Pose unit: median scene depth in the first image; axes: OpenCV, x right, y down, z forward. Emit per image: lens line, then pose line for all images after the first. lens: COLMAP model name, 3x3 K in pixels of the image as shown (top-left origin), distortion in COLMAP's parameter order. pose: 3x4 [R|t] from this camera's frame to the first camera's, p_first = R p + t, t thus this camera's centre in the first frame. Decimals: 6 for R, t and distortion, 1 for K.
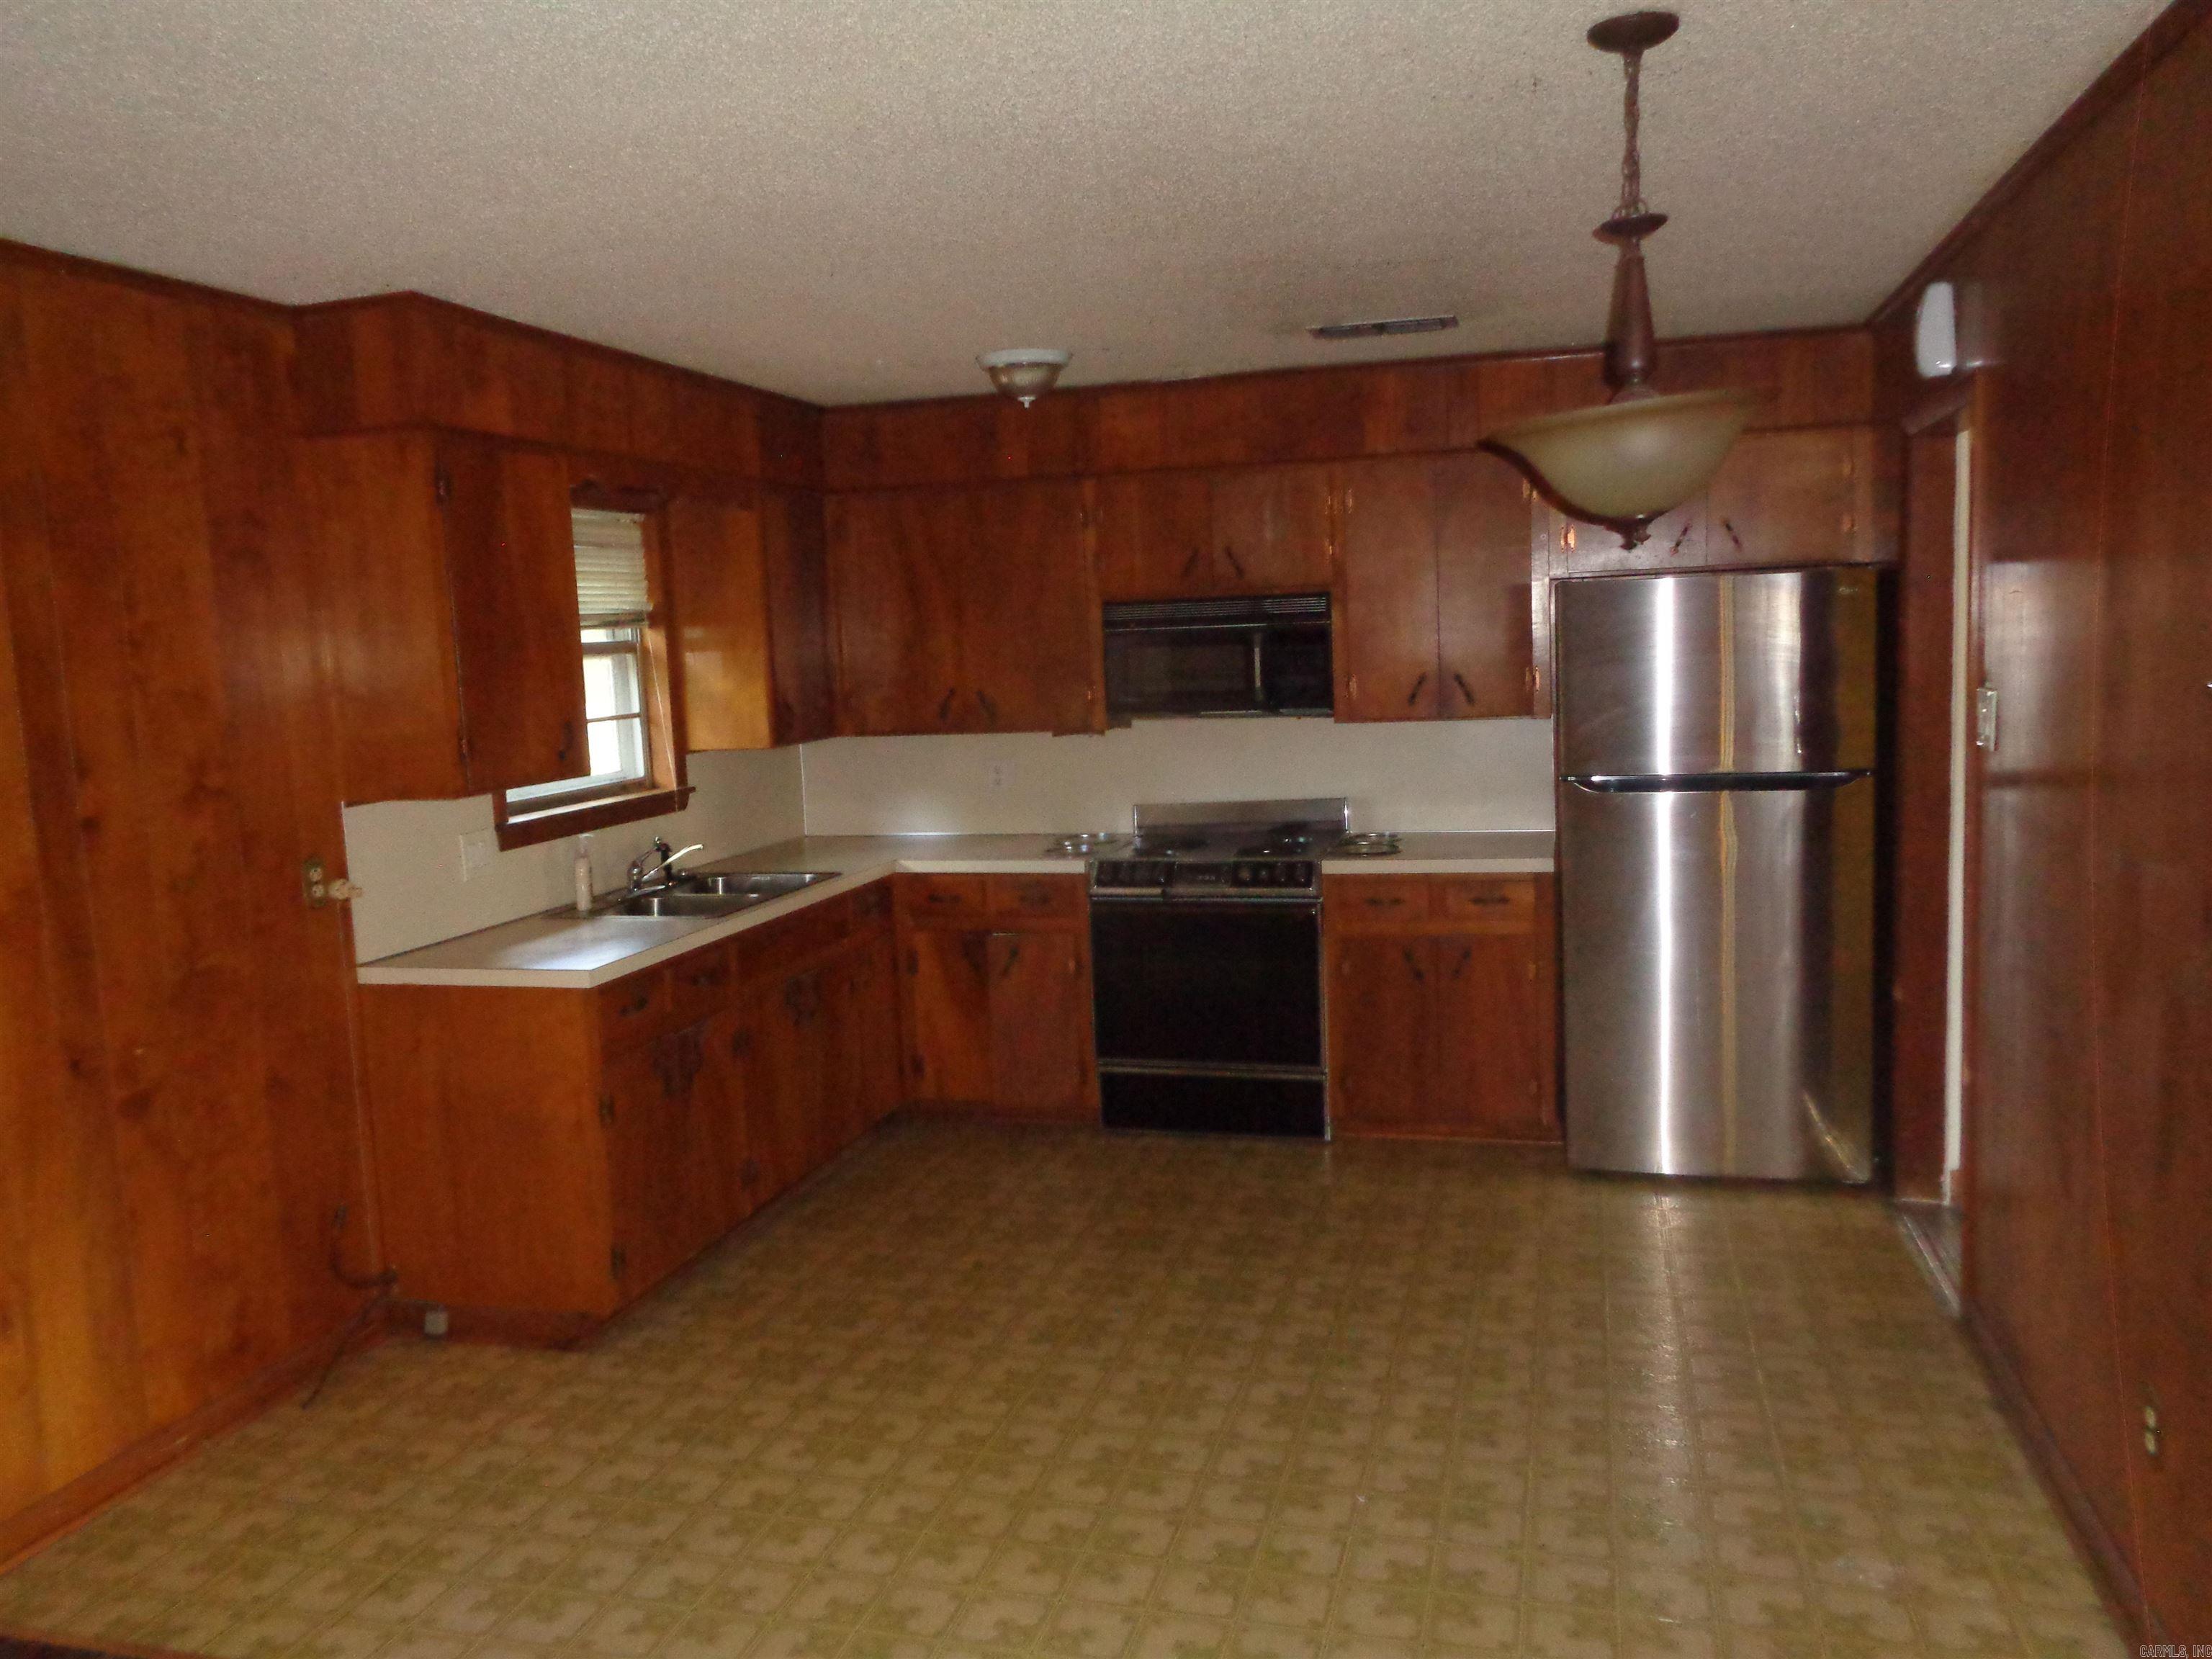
lens RADIAL K [[1661.2, 0, 1108.7], [0, 1661.2, 829.1], [0, 0, 1]] dist [-0.003178, -0.002091]
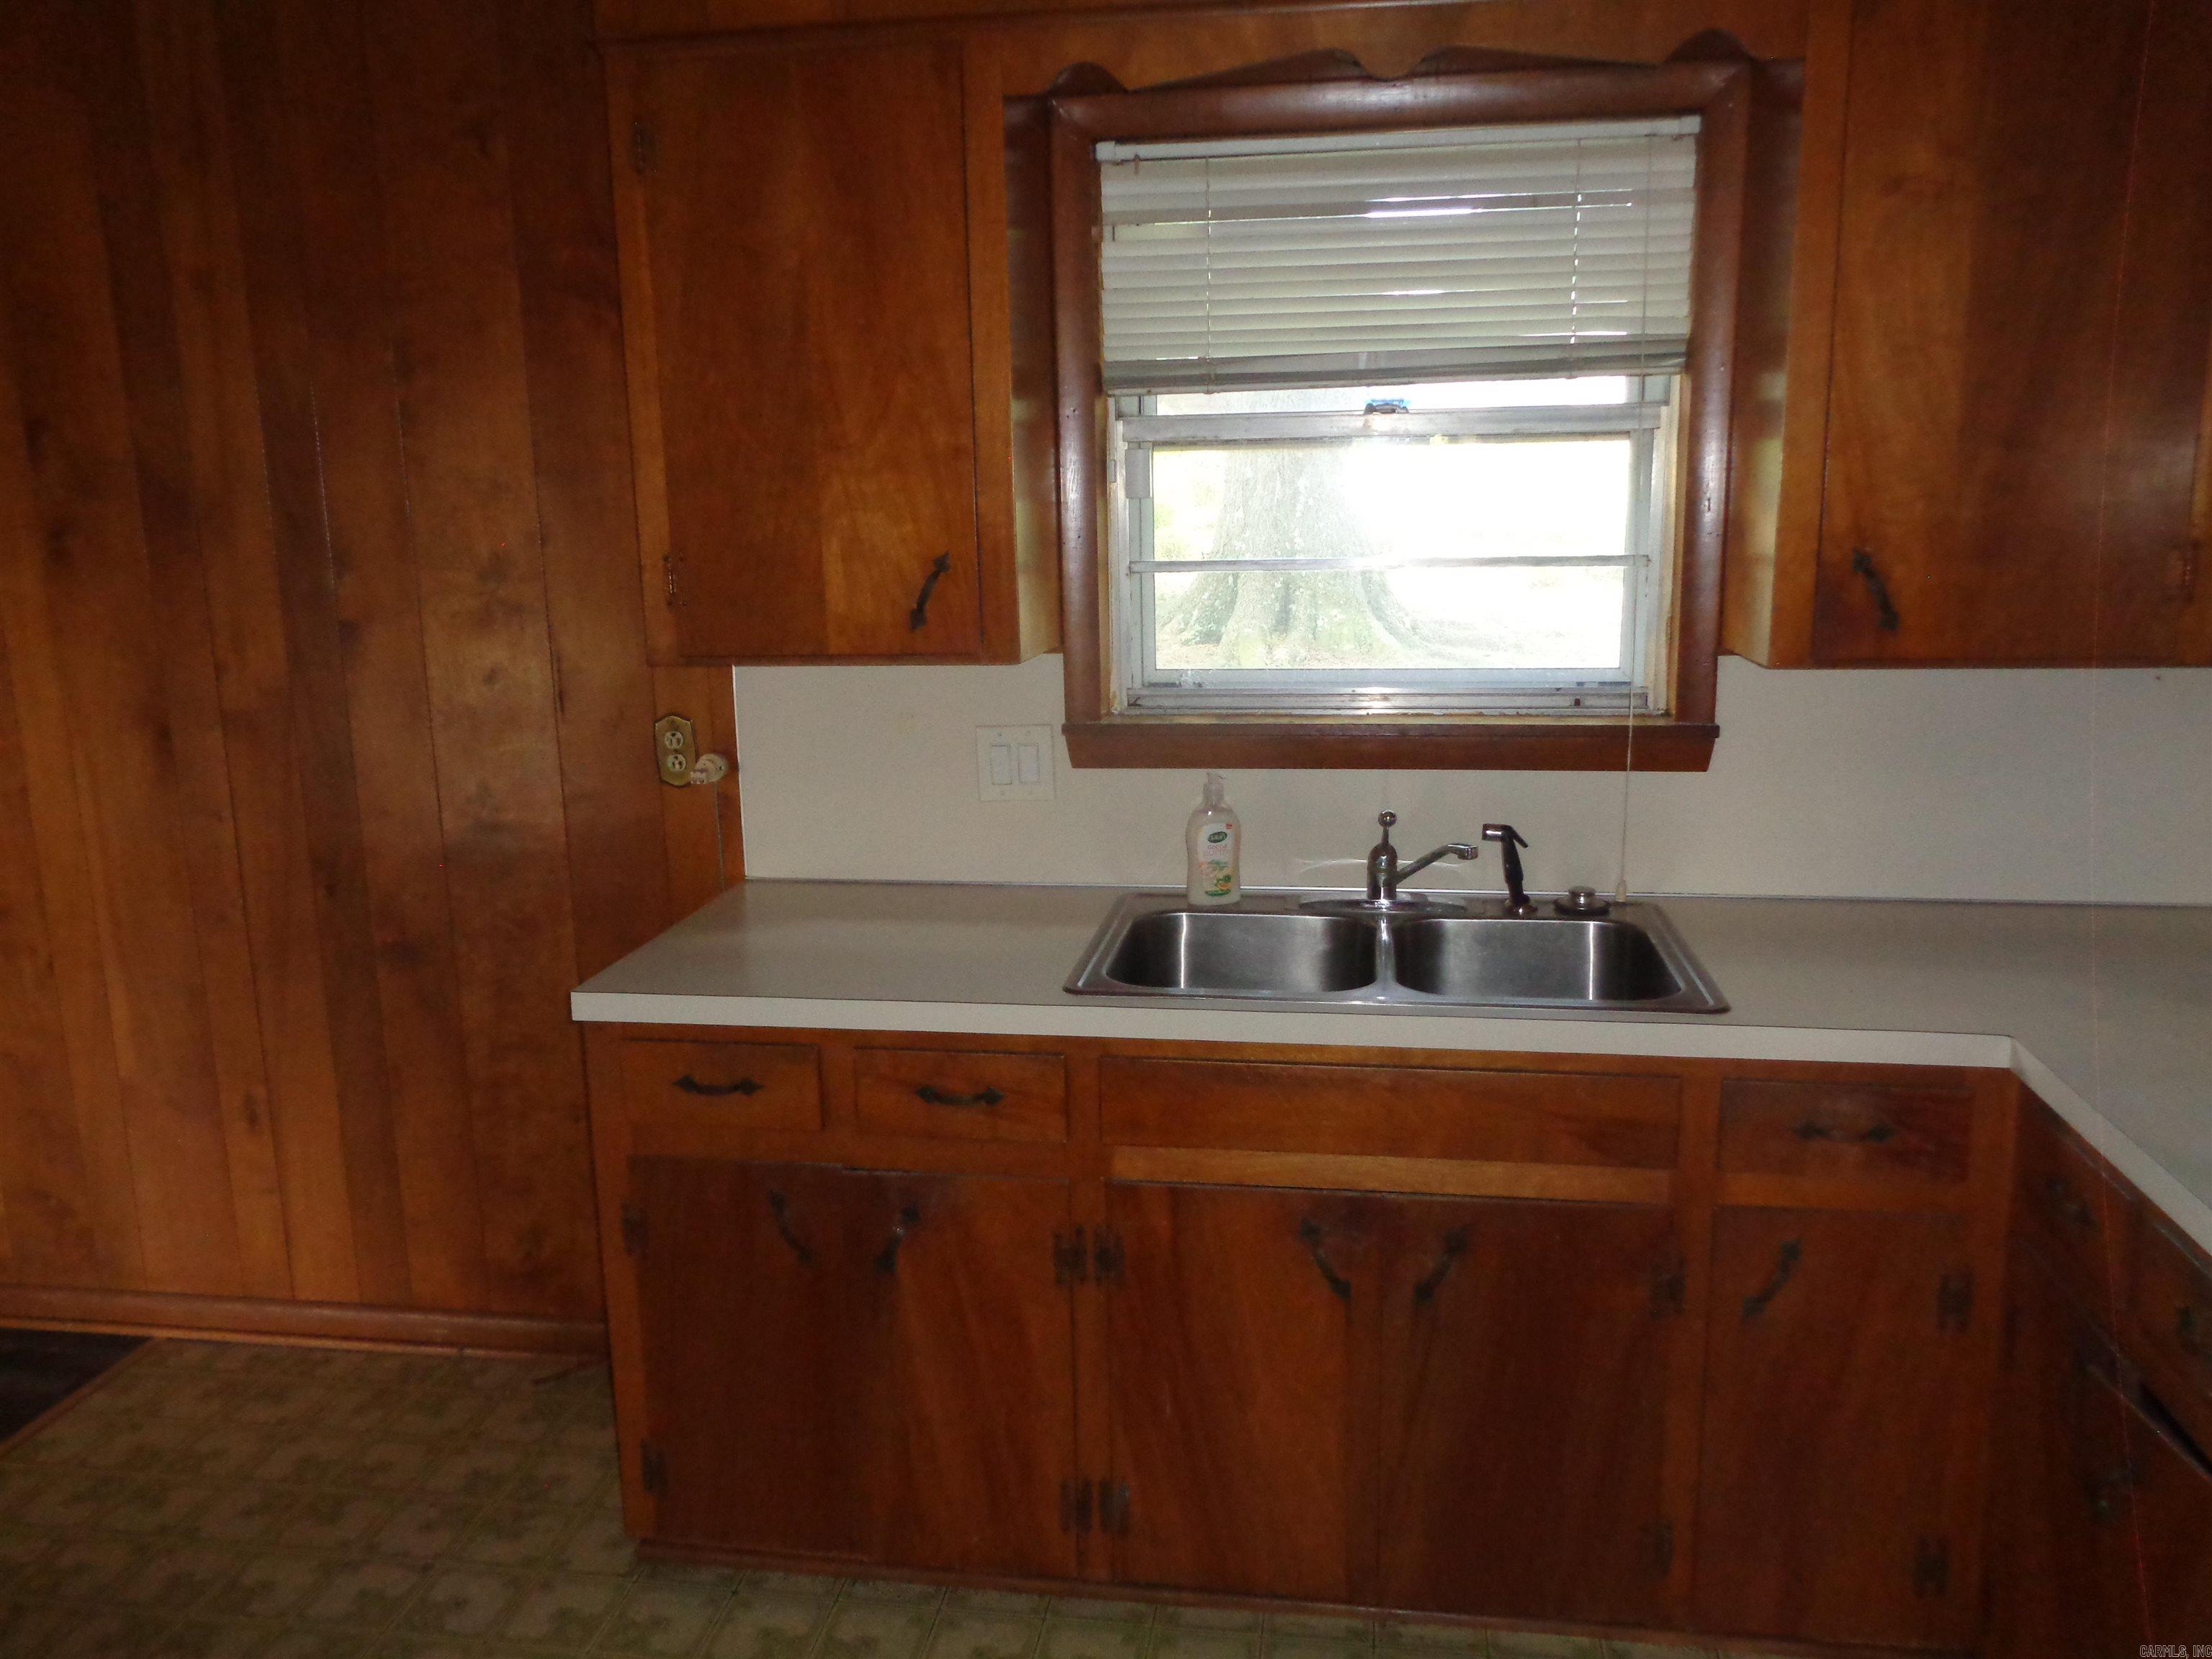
lens RADIAL K [[1661.2, 0, 1110.1], [0, 1661.2, 827.2], [0, 0, 1]] dist [-0.003178, -0.002091]
pose [[0.121997, 0.240483, -0.962956, 0.217177], [-0.104179, 0.967946, 0.228531, -0.104862], [0.987048, 0.072440, 0.143140, 0.937397]]
